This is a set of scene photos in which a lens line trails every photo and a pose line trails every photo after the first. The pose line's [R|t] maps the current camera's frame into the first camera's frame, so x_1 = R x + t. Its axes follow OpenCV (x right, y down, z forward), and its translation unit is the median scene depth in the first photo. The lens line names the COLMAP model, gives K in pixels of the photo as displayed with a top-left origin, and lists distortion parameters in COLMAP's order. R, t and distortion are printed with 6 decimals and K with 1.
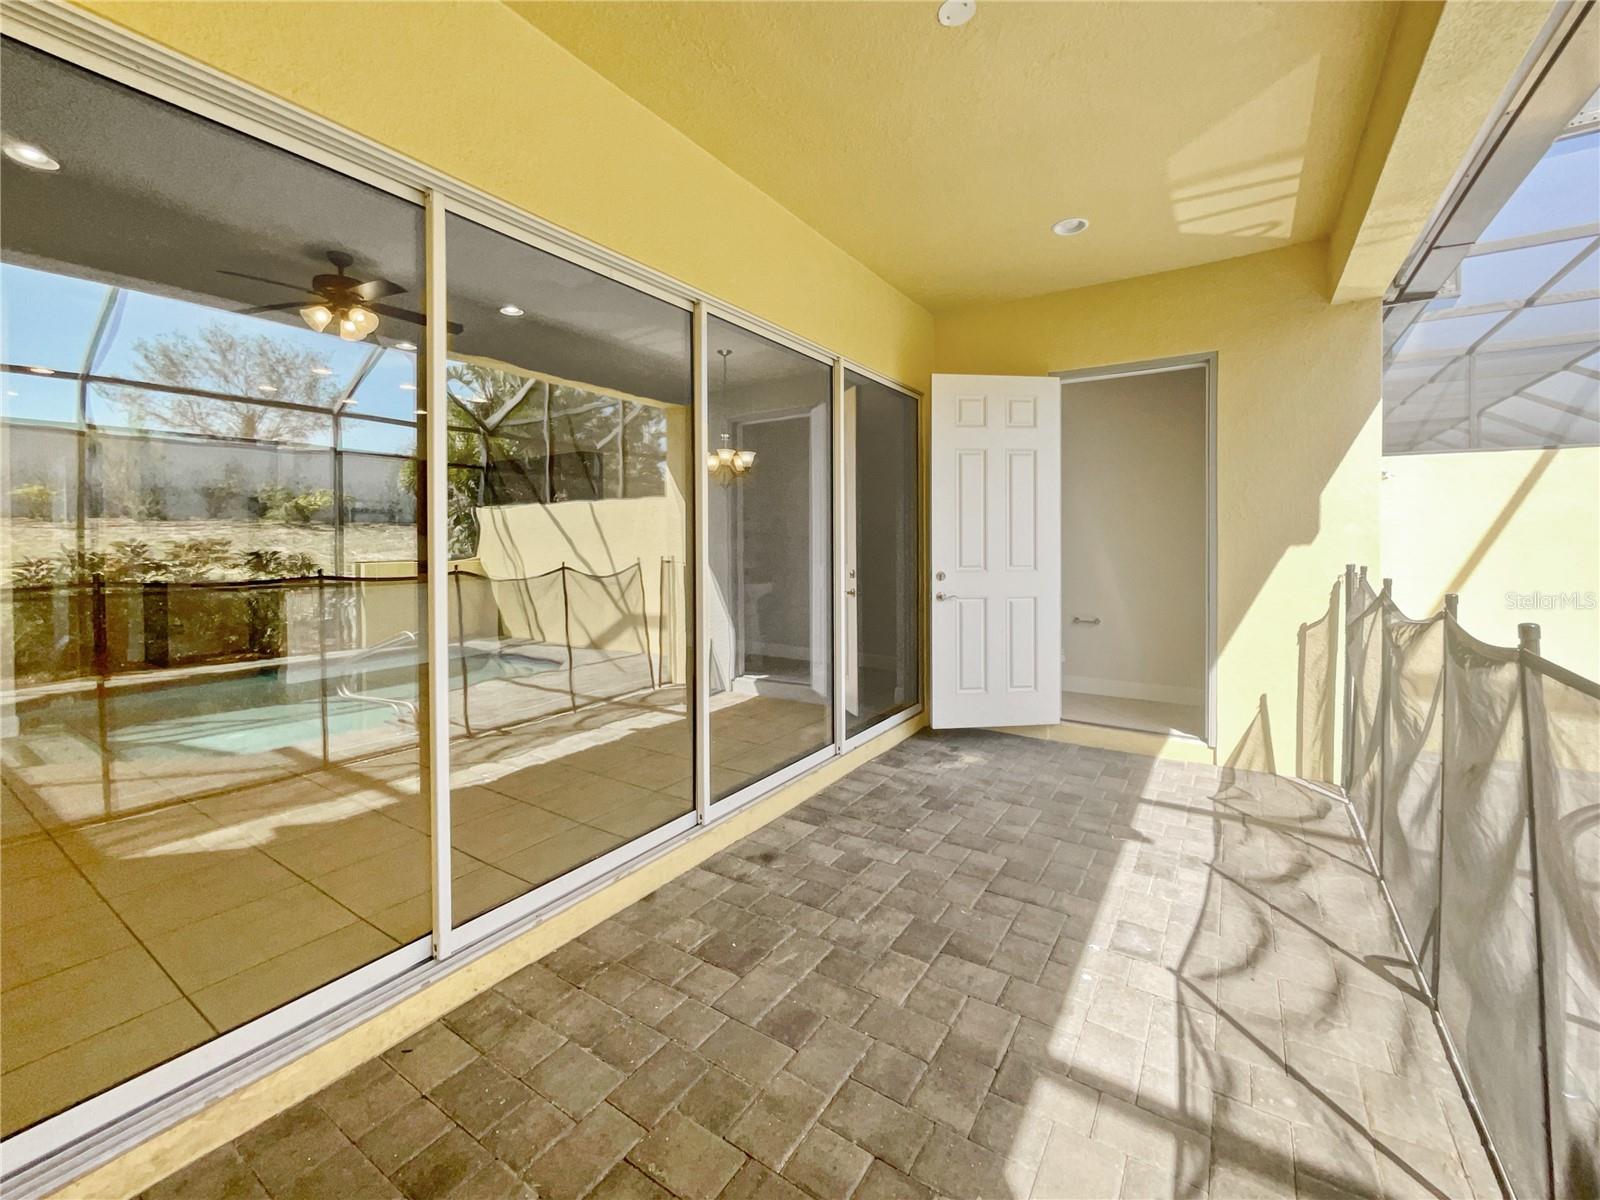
lens RADIAL K [[664.3, 0, 800.8], [0, 664.3, 551.1], [0, 0, 1]] dist [0.001722, 0.000433]
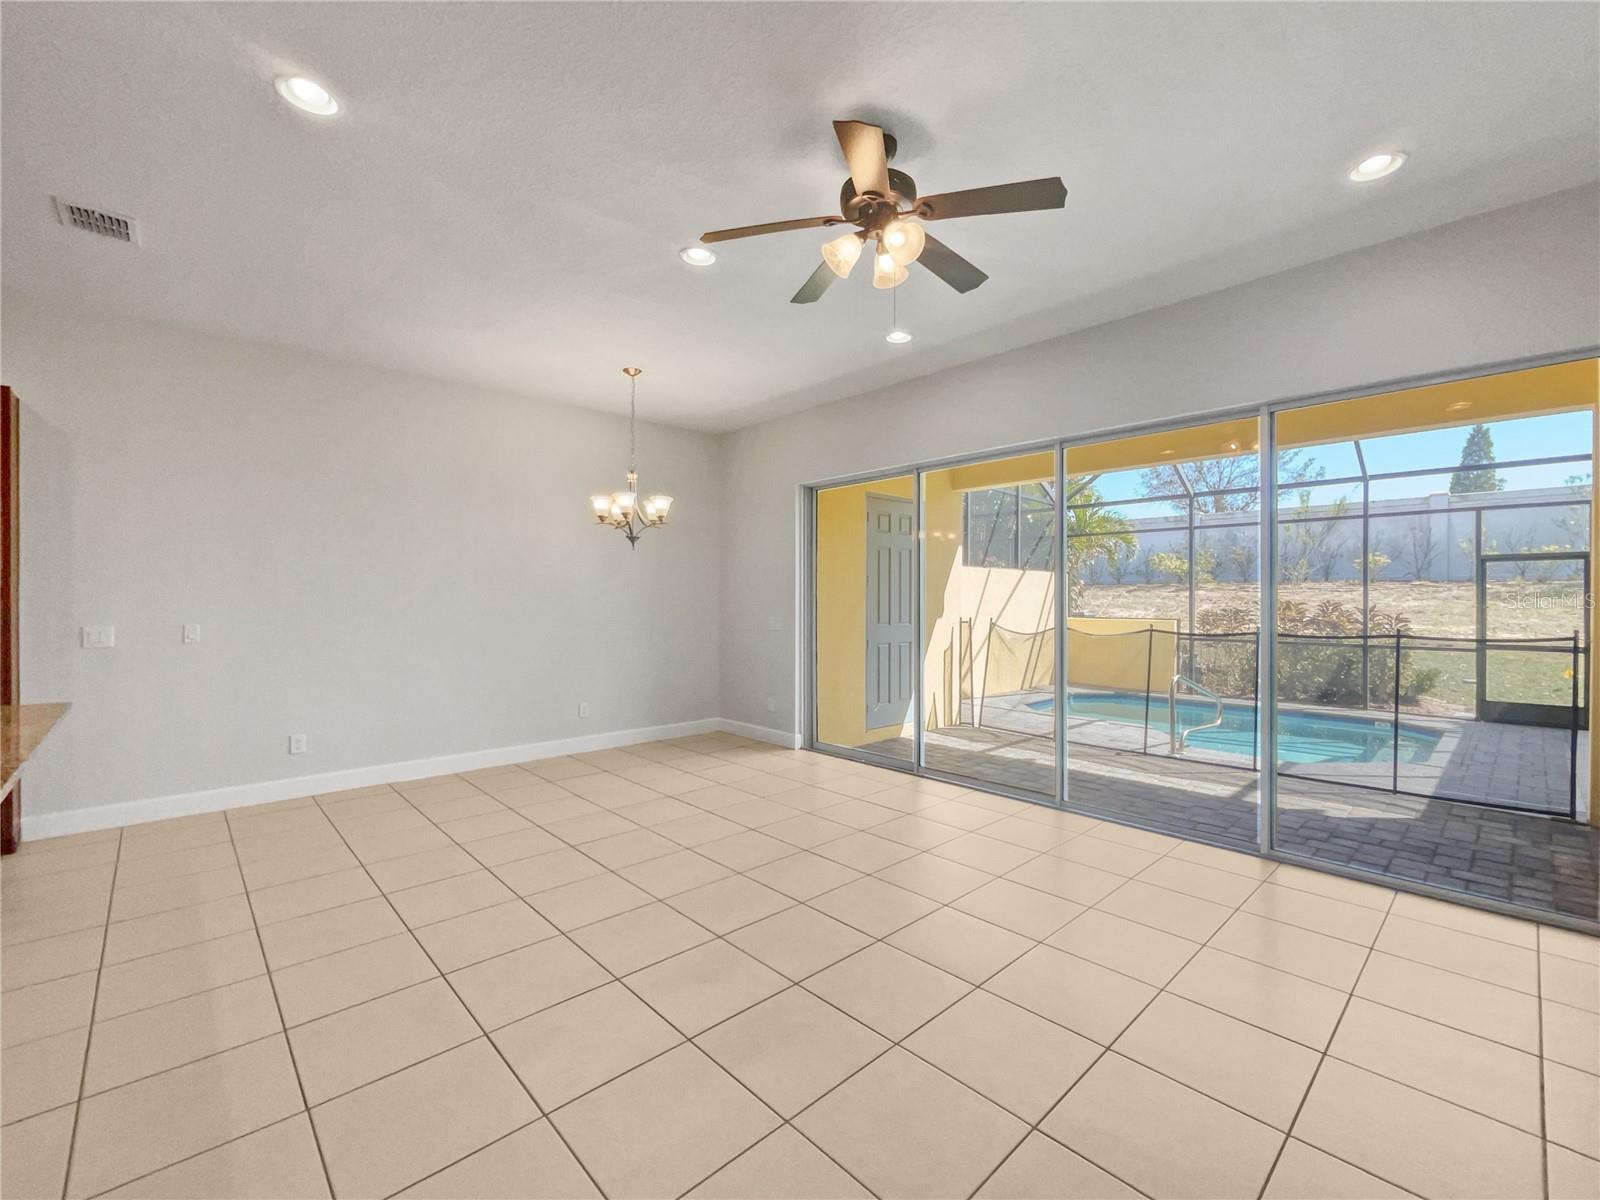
lens RADIAL K [[675.6, 0, 823.0], [0, 675.6, 598.5], [0, 0, 1]] dist [0.000681, -0.009216]
pose [[0.212960, 0.009907, 0.977011, -1.795350], [0.009131, 0.999885, -0.012129, -0.021461], [-0.977018, 0.011504, 0.212845, 1.293907]]
